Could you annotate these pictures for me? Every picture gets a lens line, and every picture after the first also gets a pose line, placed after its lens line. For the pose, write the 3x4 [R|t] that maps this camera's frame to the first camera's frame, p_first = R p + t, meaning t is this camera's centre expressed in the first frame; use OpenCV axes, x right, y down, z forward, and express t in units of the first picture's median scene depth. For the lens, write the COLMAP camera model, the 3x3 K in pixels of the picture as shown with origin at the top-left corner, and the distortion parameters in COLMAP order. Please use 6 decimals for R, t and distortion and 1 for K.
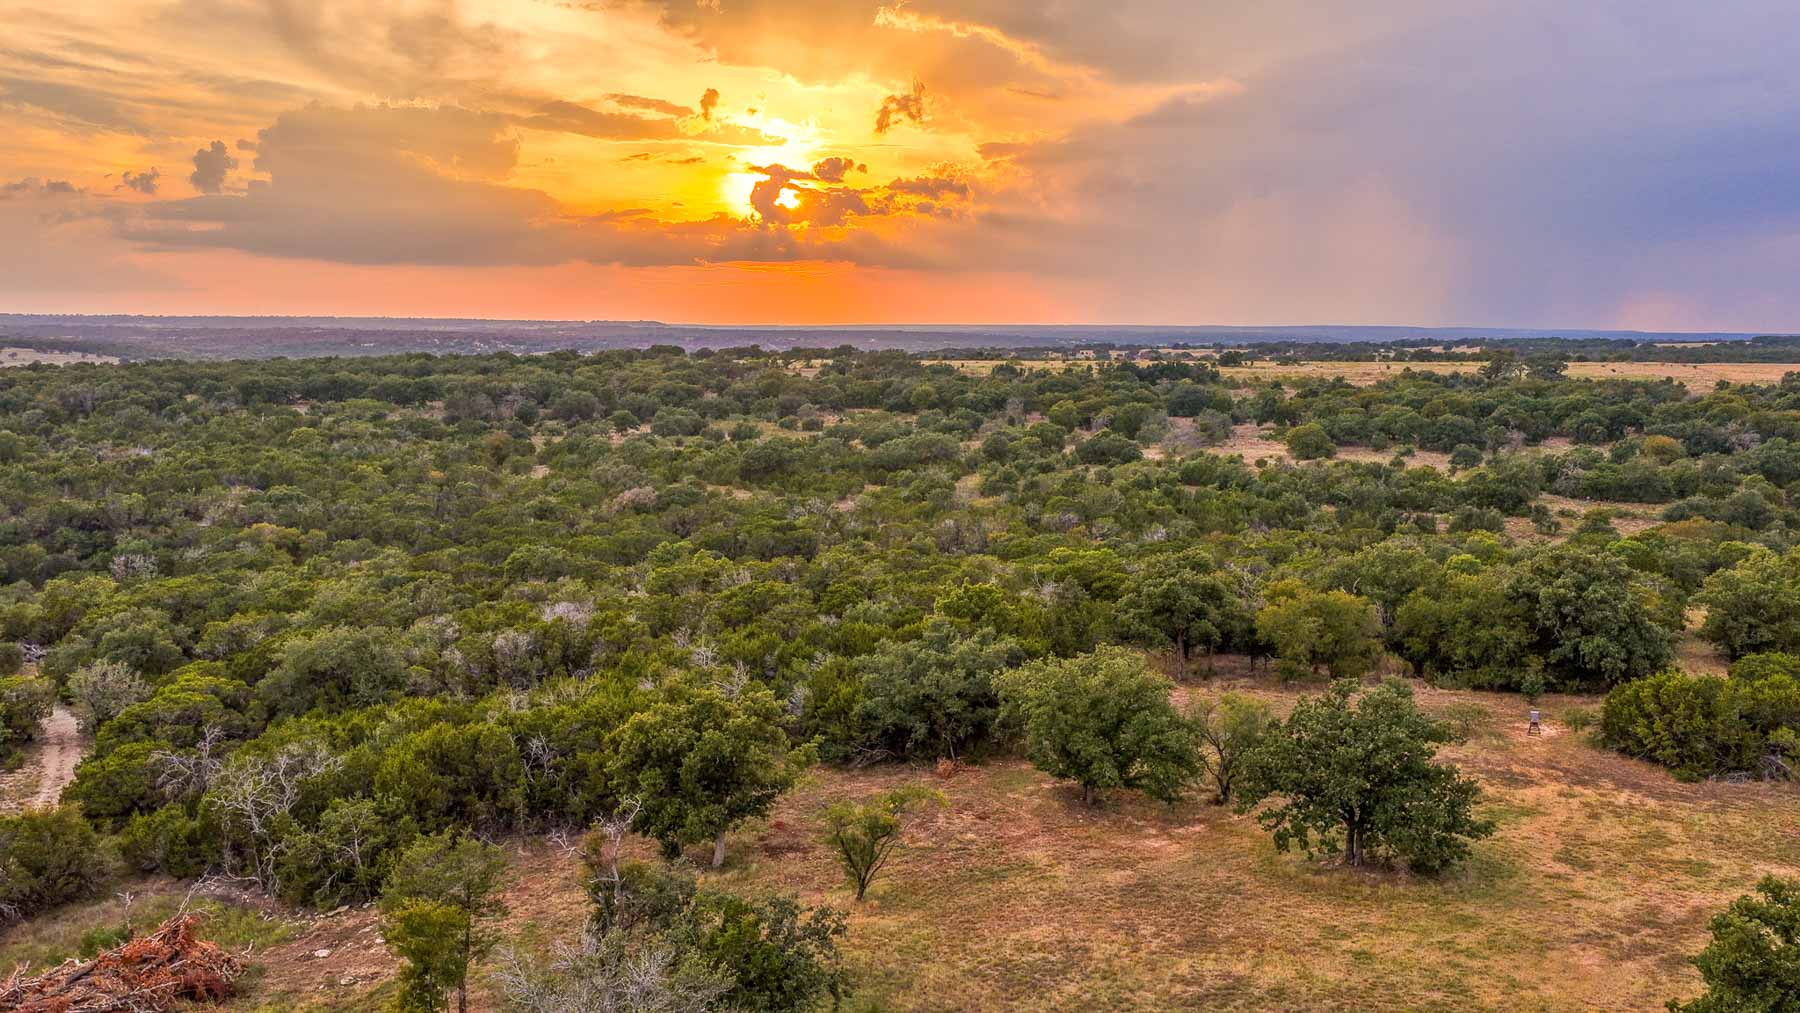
lens RADIAL K [[1501.5, 0, 901.3], [0, 1501.5, 503.0], [0, 0, 1]] dist [-0.000589, 0.006494]
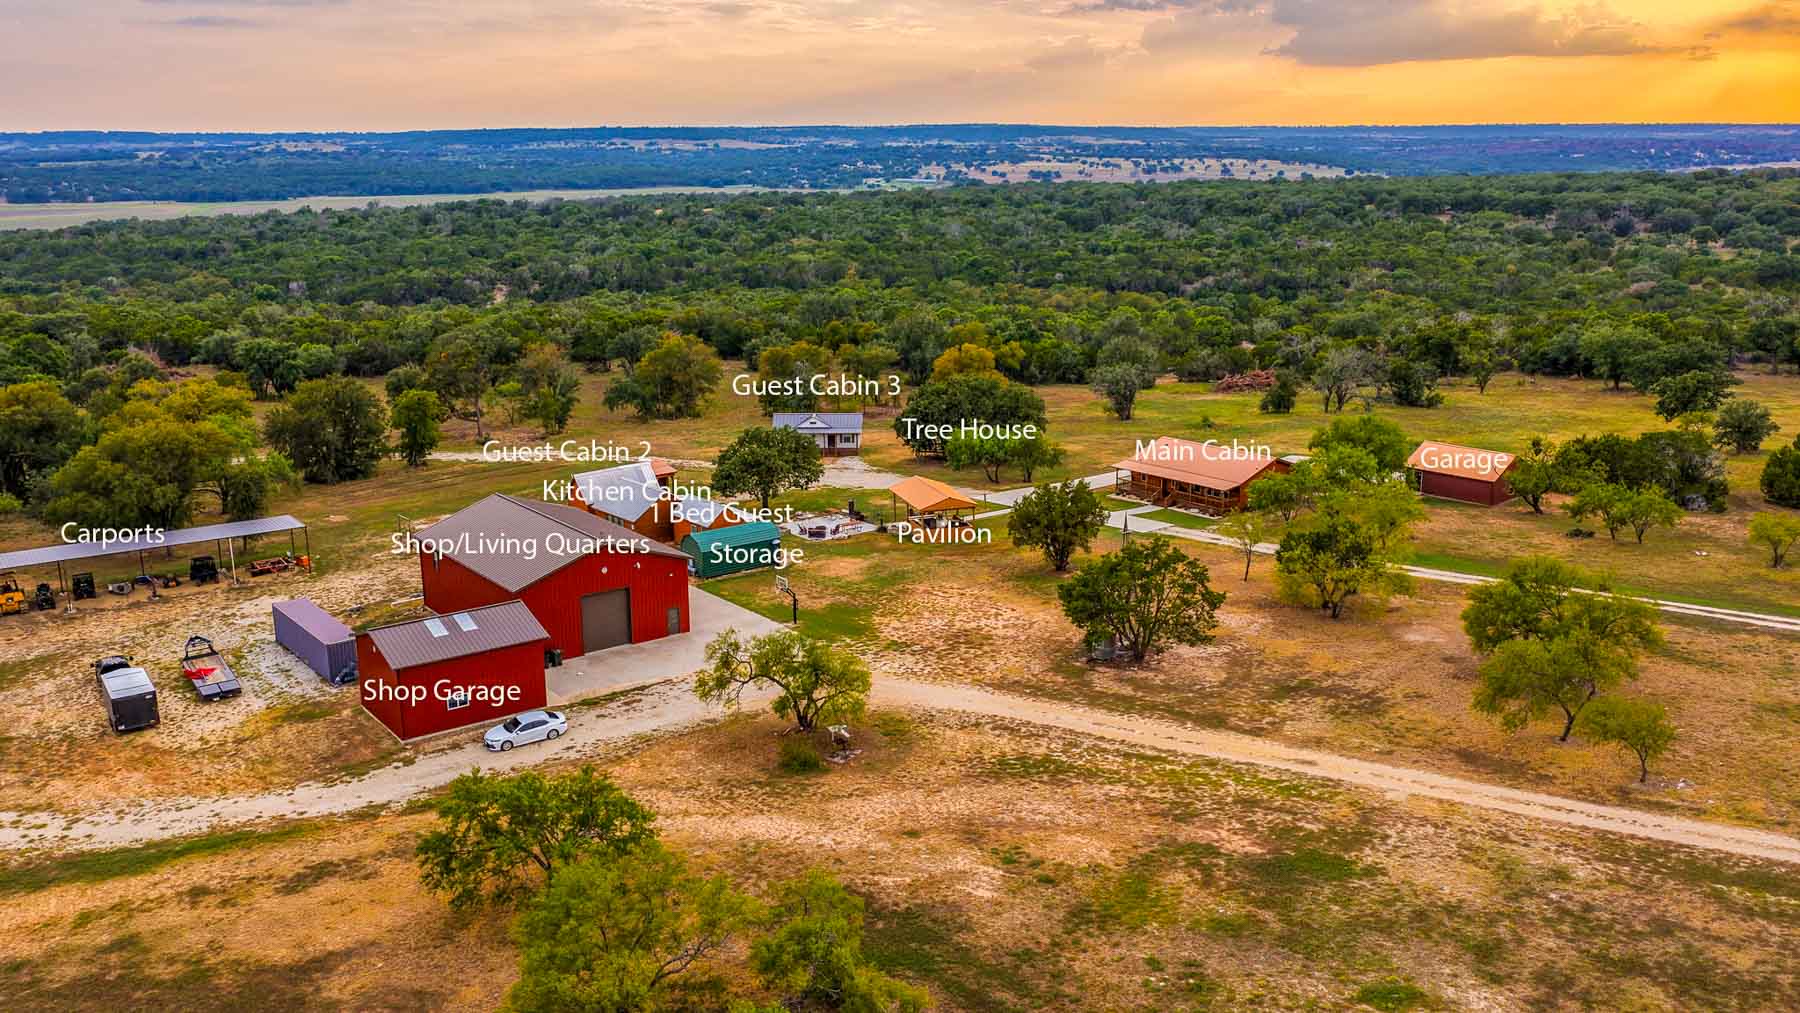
lens RADIAL K [[1501.5, 0, 901.8], [0, 1501.5, 506.3], [0, 0, 1]] dist [-0.000589, 0.006494]
pose [[0.721929, 0.157018, -0.673917, 0.215838], [-0.070511, 0.985538, 0.154089, 0.020648], [0.688365, -0.063723, 0.722560, -0.352018]]
